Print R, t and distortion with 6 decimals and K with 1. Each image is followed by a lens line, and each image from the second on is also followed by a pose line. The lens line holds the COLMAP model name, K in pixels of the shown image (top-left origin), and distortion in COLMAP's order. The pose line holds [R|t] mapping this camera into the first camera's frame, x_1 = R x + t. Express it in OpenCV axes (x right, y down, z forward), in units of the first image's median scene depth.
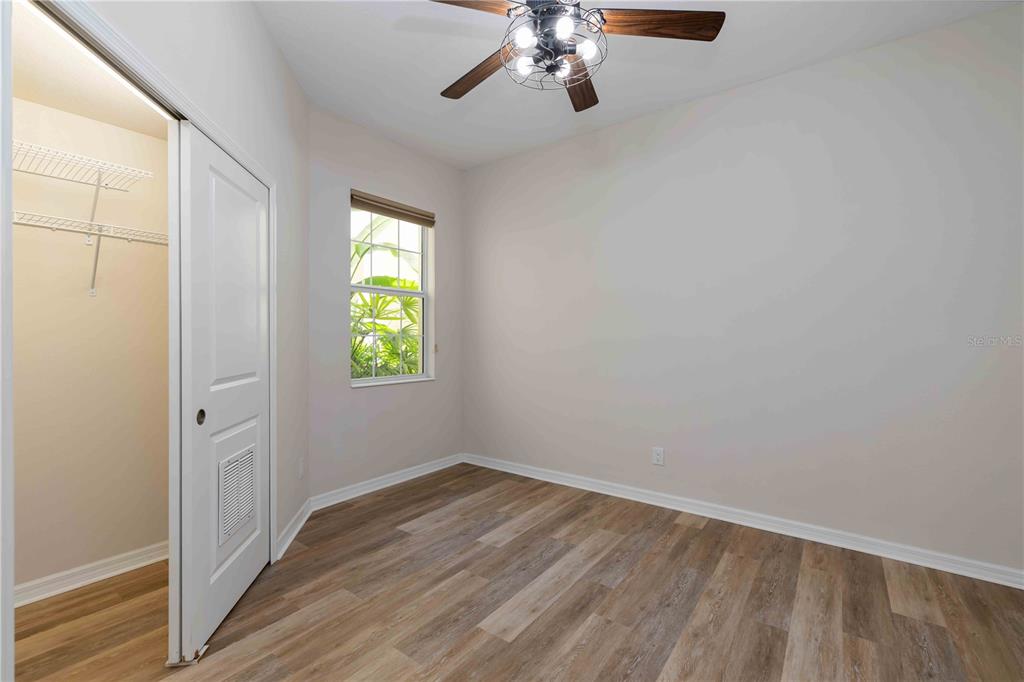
lens RADIAL K [[443.7, 0, 510.3], [0, 443.7, 341.3], [0, 0, 1]] dist [0.000166, 0.000091]
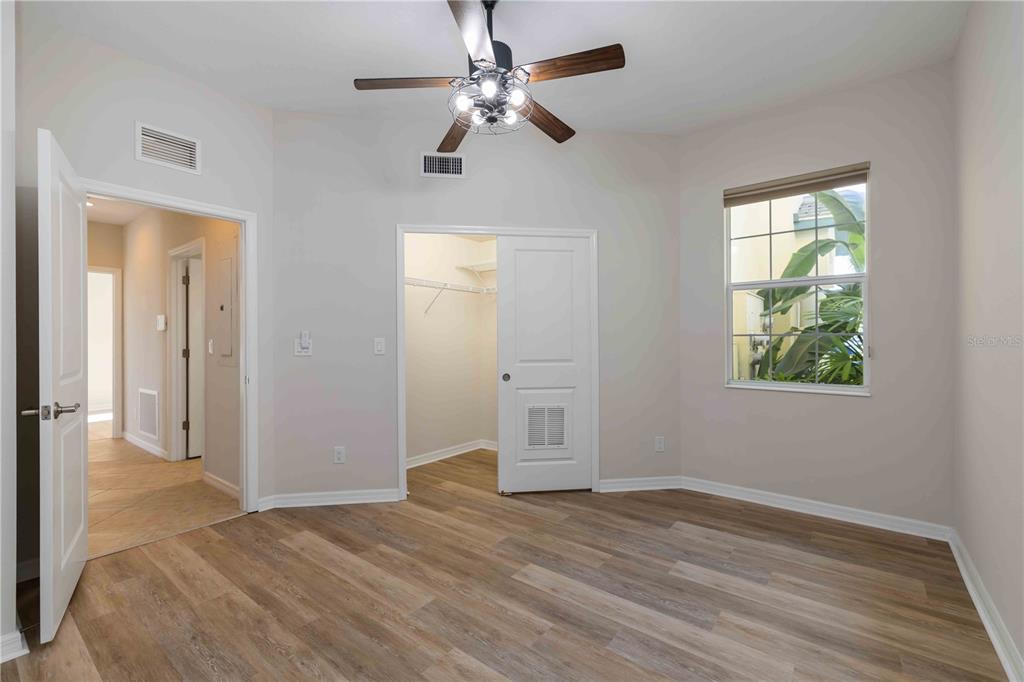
lens RADIAL K [[443.7, 0, 510.3], [0, 443.7, 341.3], [0, 0, 1]] dist [0.000166, 0.000091]
pose [[-0.028409, 0.002132, -0.999594, 0.946541], [-0.005241, 0.999984, 0.002282, 0.001431], [0.999583, 0.005304, -0.028398, 0.771110]]
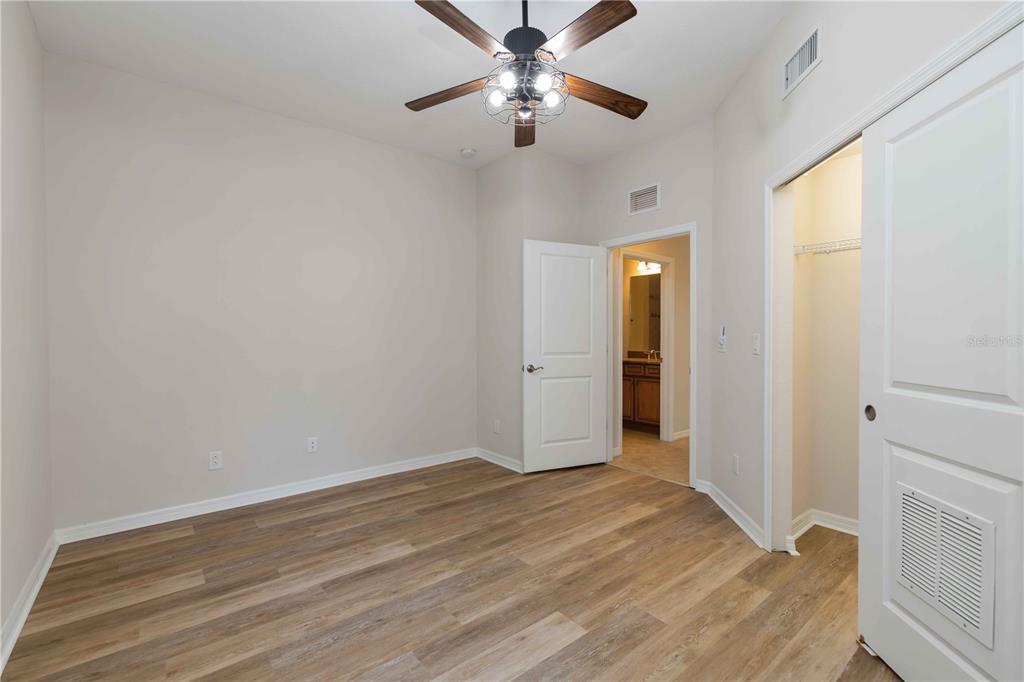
lens RADIAL K [[443.7, 0, 510.3], [0, 443.7, 341.3], [0, 0, 1]] dist [0.000166, 0.000091]
pose [[-0.966752, -0.003836, 0.255686, -0.124315], [0.001624, 0.999775, 0.021139, -0.008375], [-0.255709, 0.020852, -0.966529, 1.551871]]
